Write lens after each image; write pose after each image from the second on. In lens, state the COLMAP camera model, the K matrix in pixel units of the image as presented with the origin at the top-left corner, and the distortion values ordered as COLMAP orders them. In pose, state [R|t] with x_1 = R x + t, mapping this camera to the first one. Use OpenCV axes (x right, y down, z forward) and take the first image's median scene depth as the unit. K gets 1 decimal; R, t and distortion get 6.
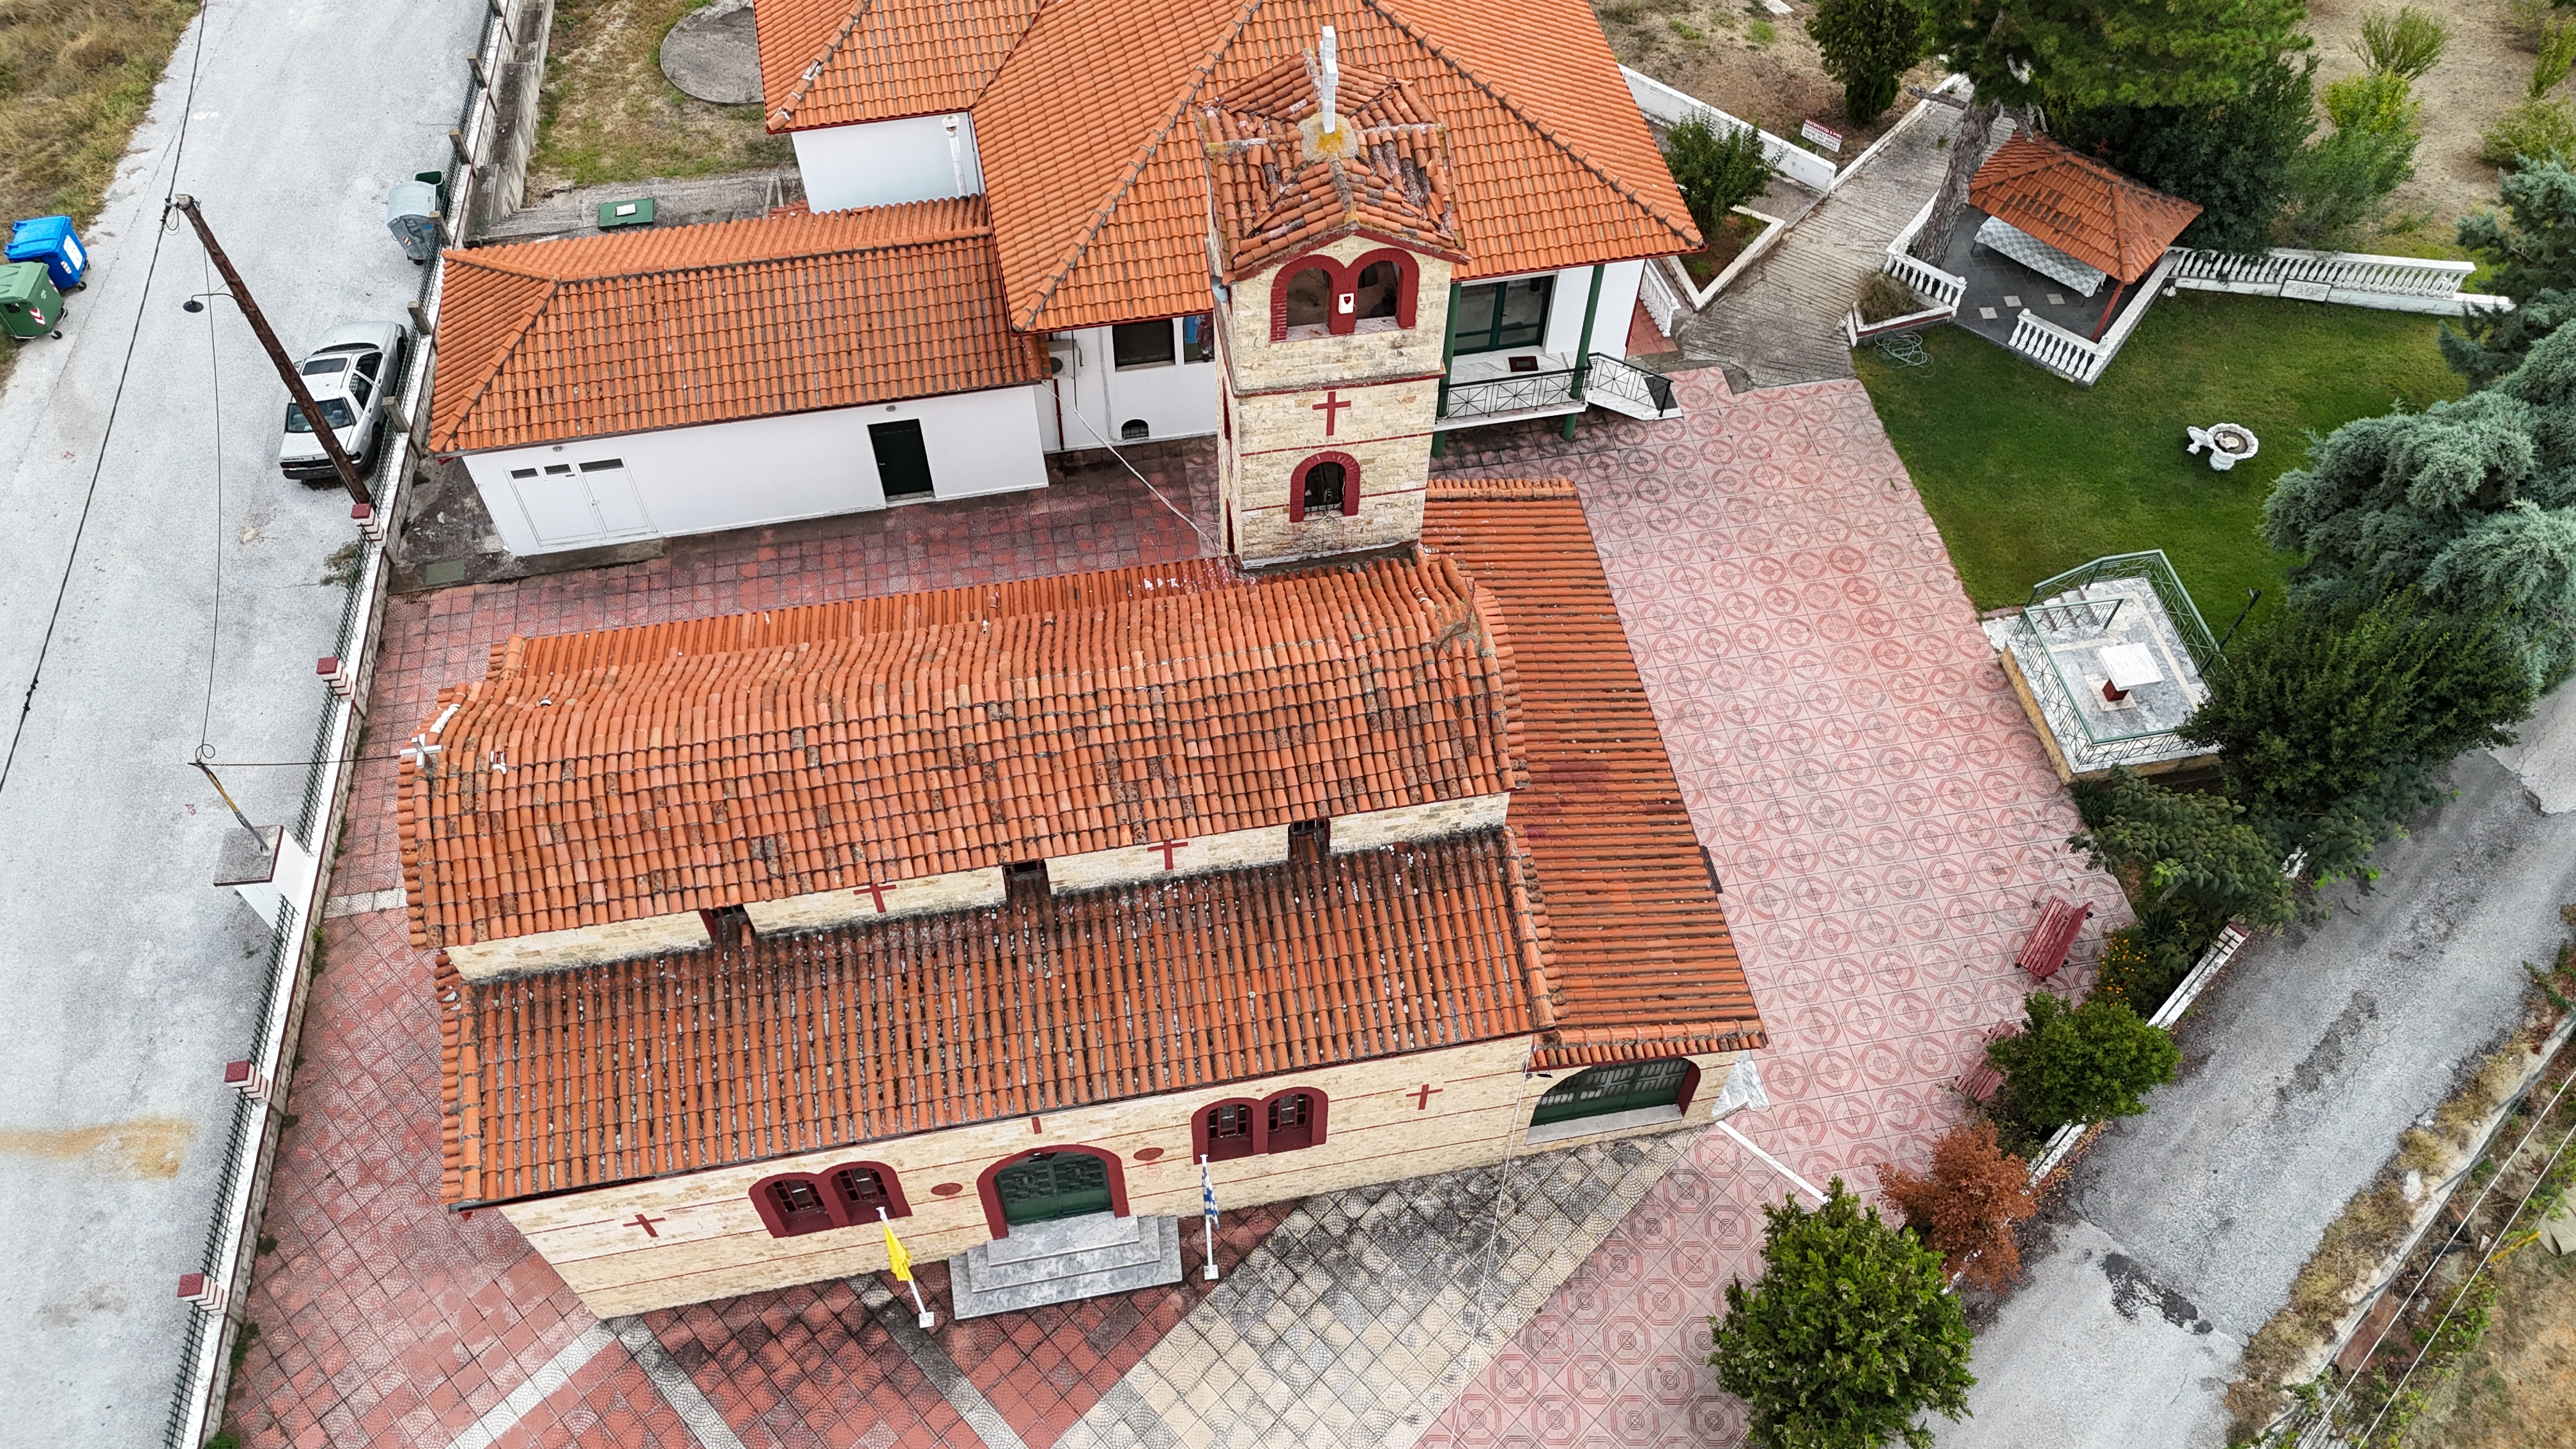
lens RADIAL K [[1899.0, 0, 1299.4], [0, 1899.0, 726.0], [0, 0, 1]] dist [0.079488, -0.080589]
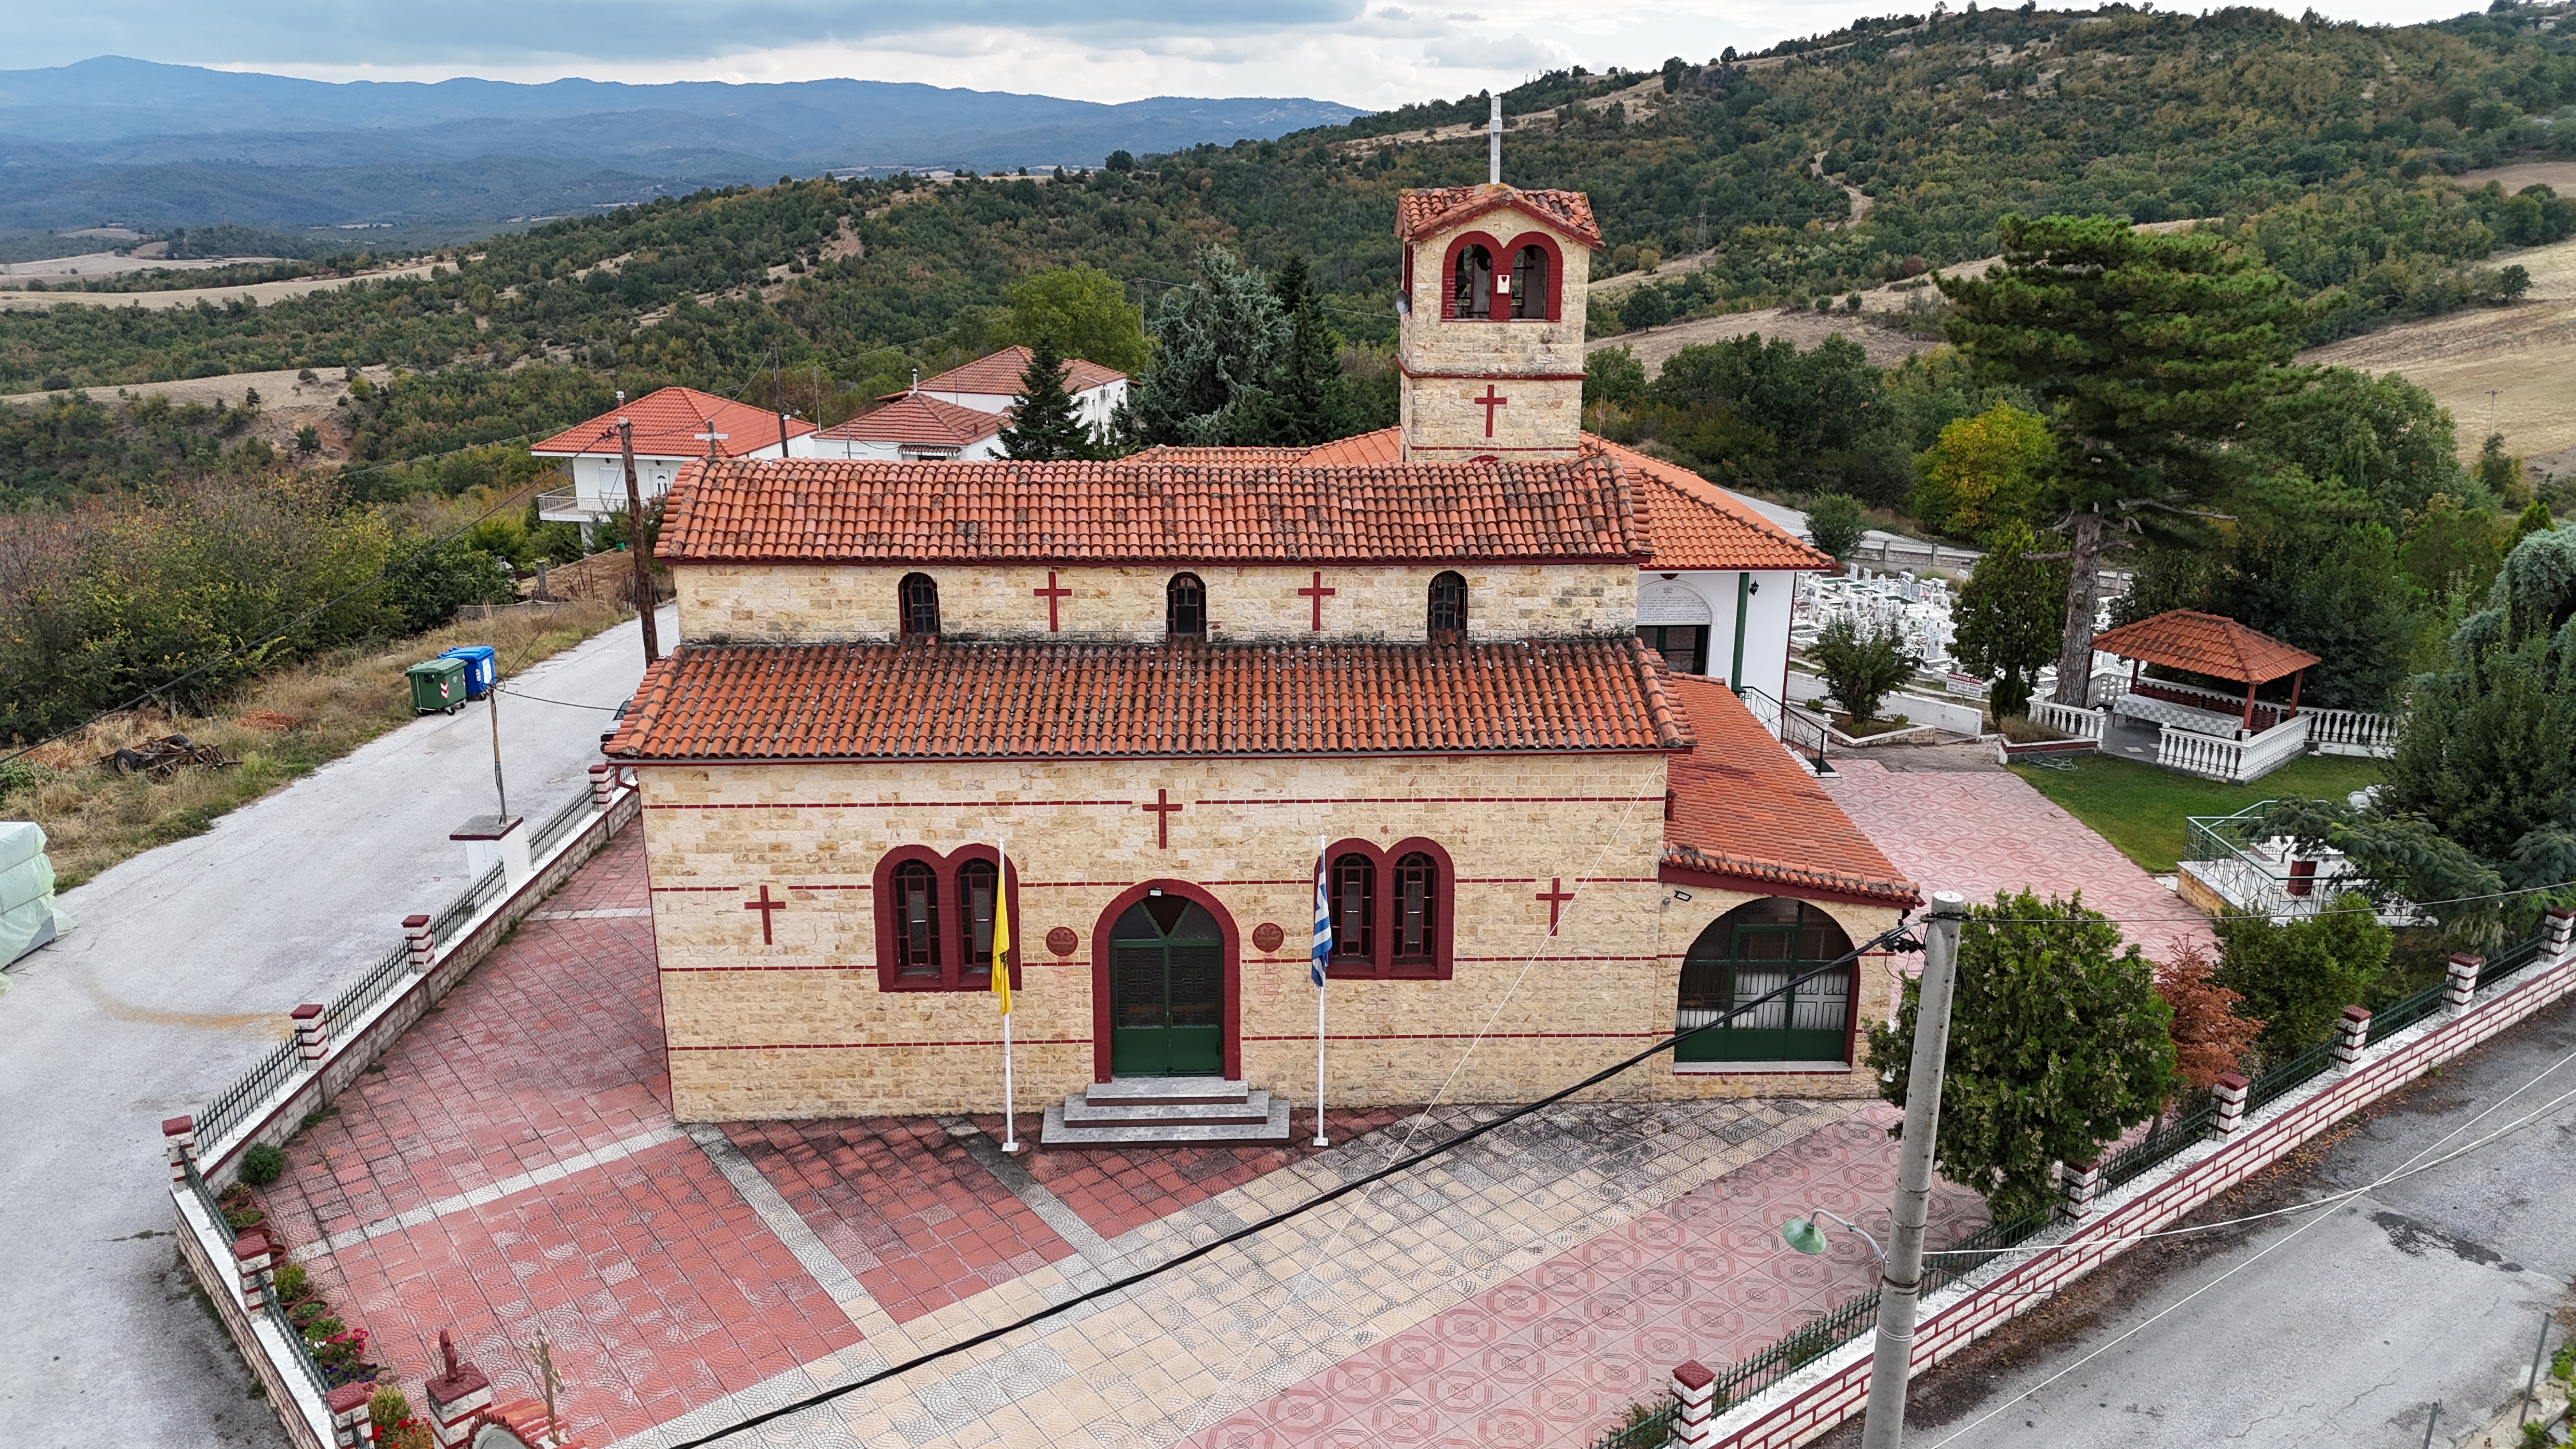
lens RADIAL K [[1899.0, 0, 1299.4], [0, 1899.0, 726.0], [0, 0, 1]] dist [0.079488, -0.080589]
pose [[0.990542, 0.028801, -0.134150, 0.059744], [-0.104933, 0.788952, -0.605428, 0.678496], [0.088401, 0.613779, 0.784513, 0.163583]]
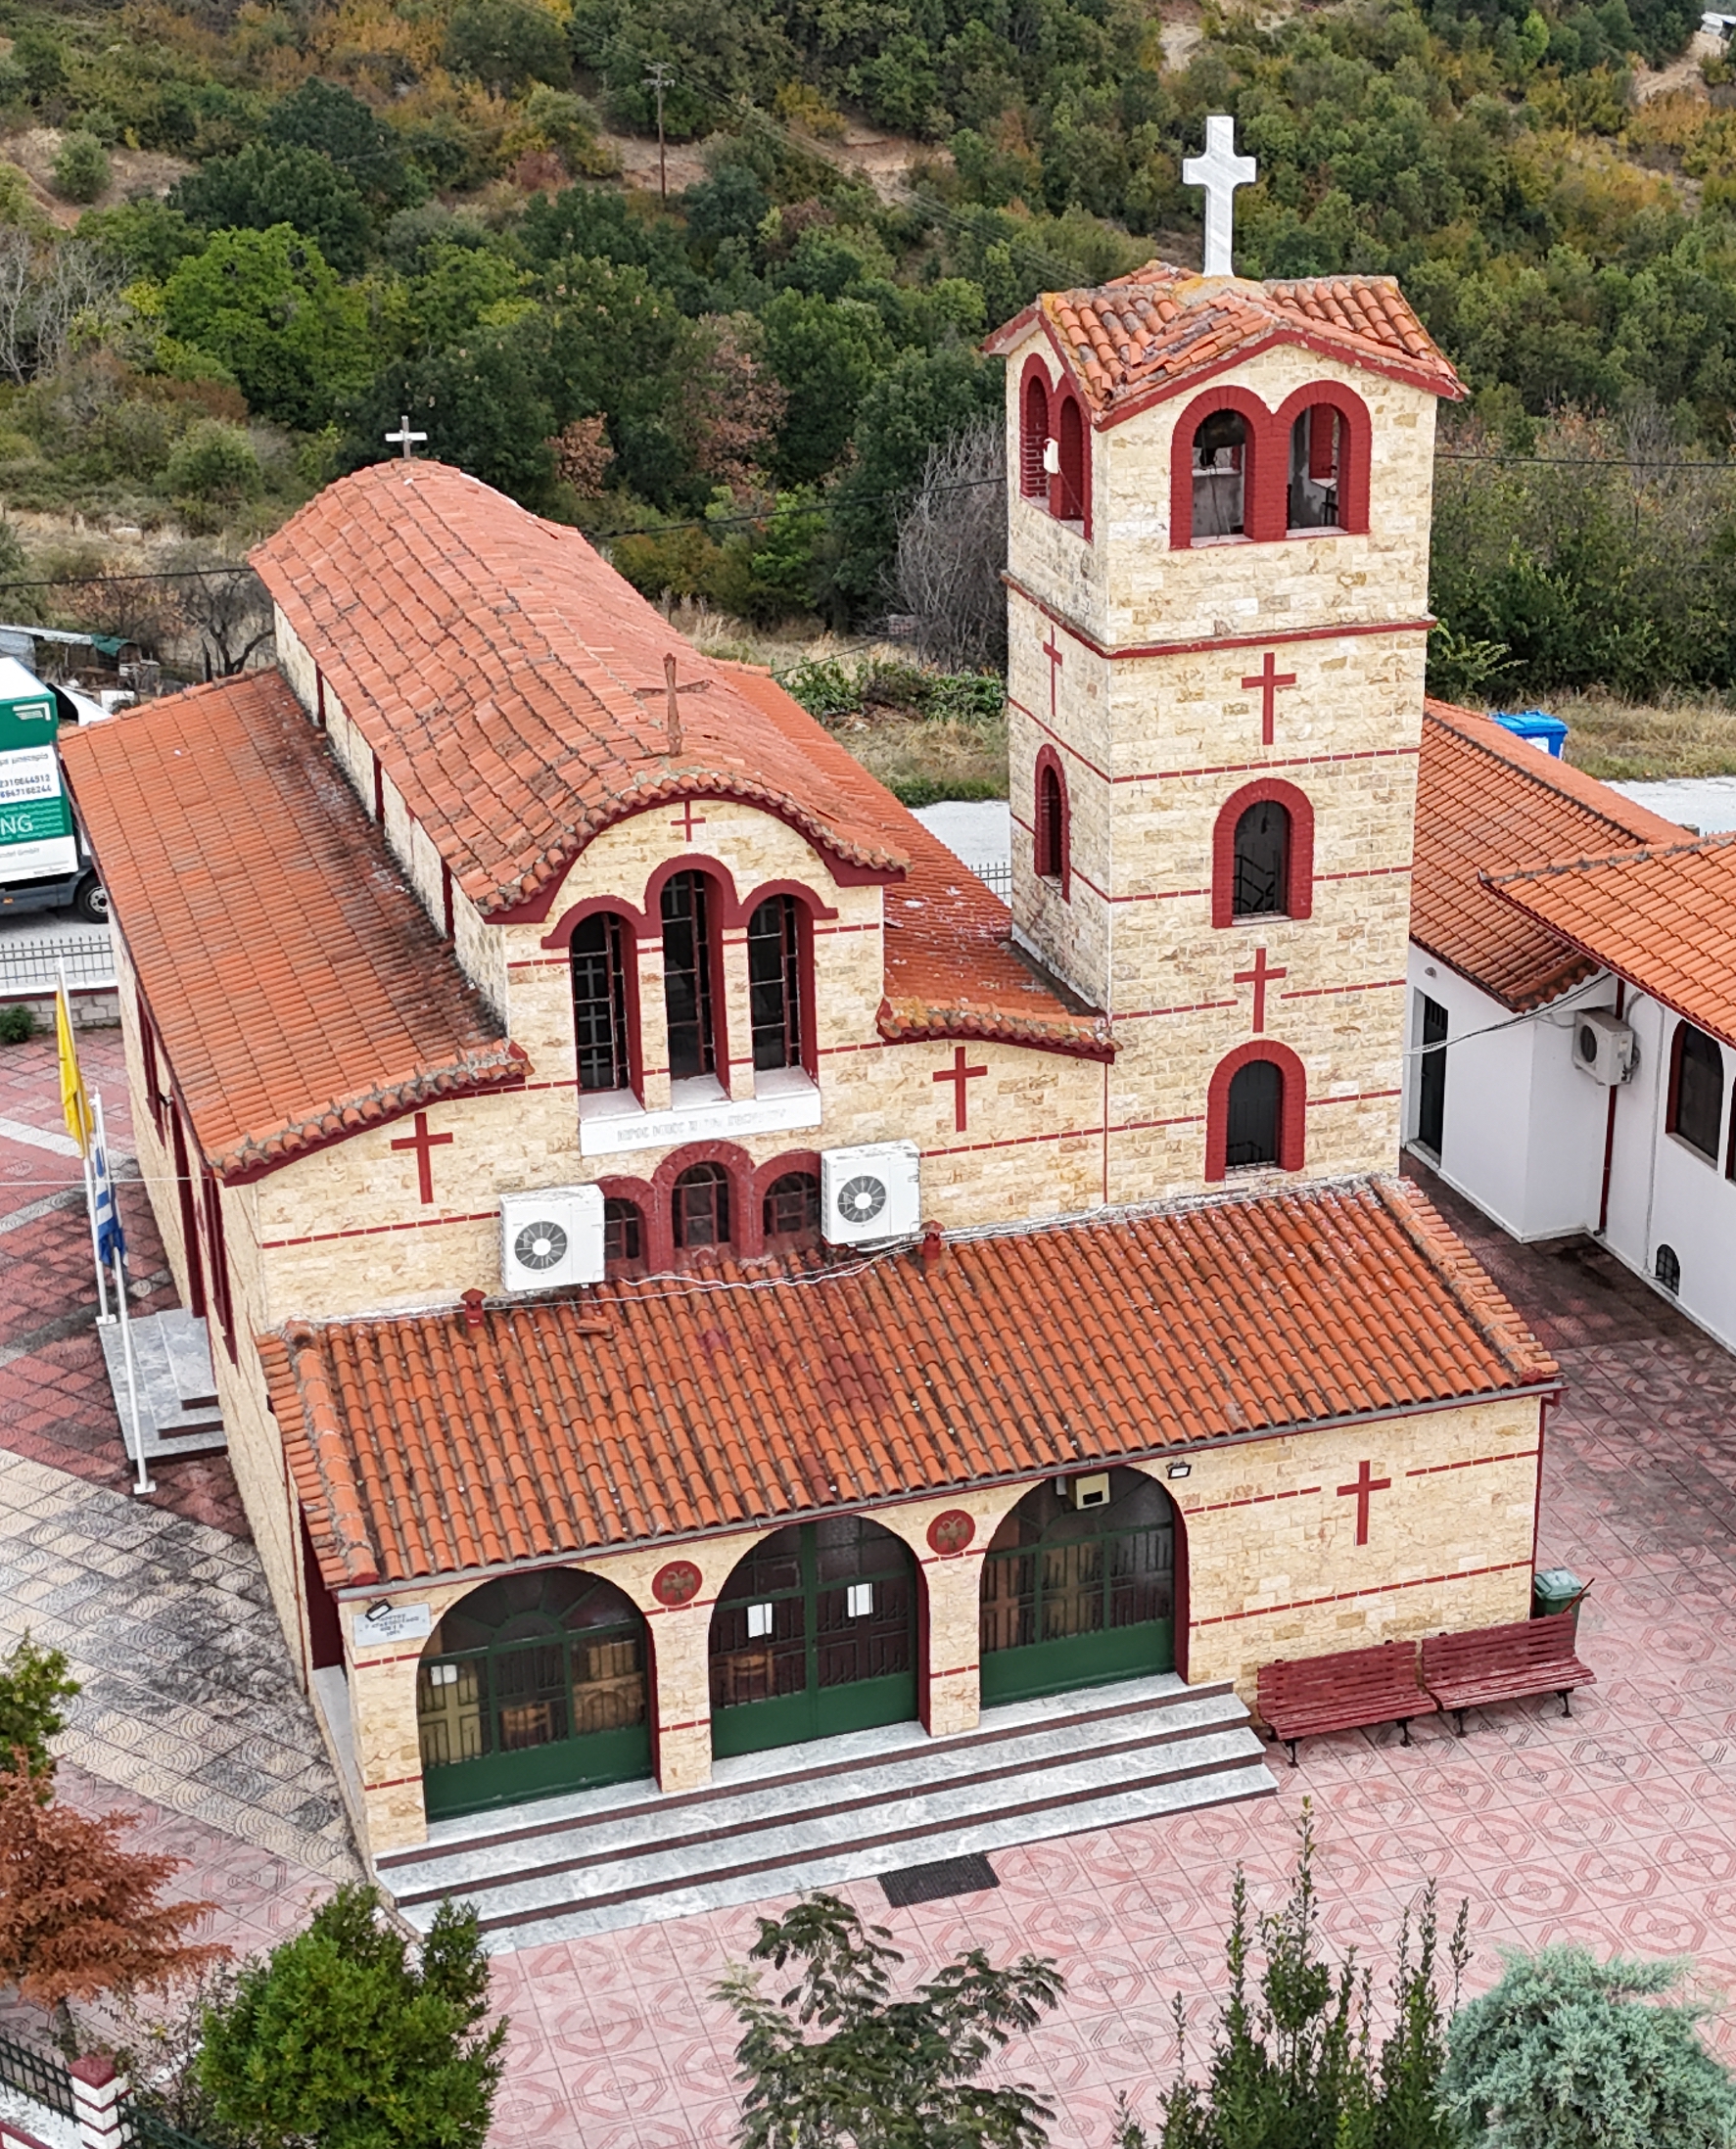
lens RADIAL K [[3426.4, 0, 1166.5], [0, 3426.4, 1125.0], [0, 0, 1]] dist [0.153981, -0.409091]
pose [[0.196591, 0.366189, -0.909537, 1.113249], [-0.805030, 0.589829, 0.063469, -0.167387], [0.559713, 0.719727, 0.410748, 0.596395]]
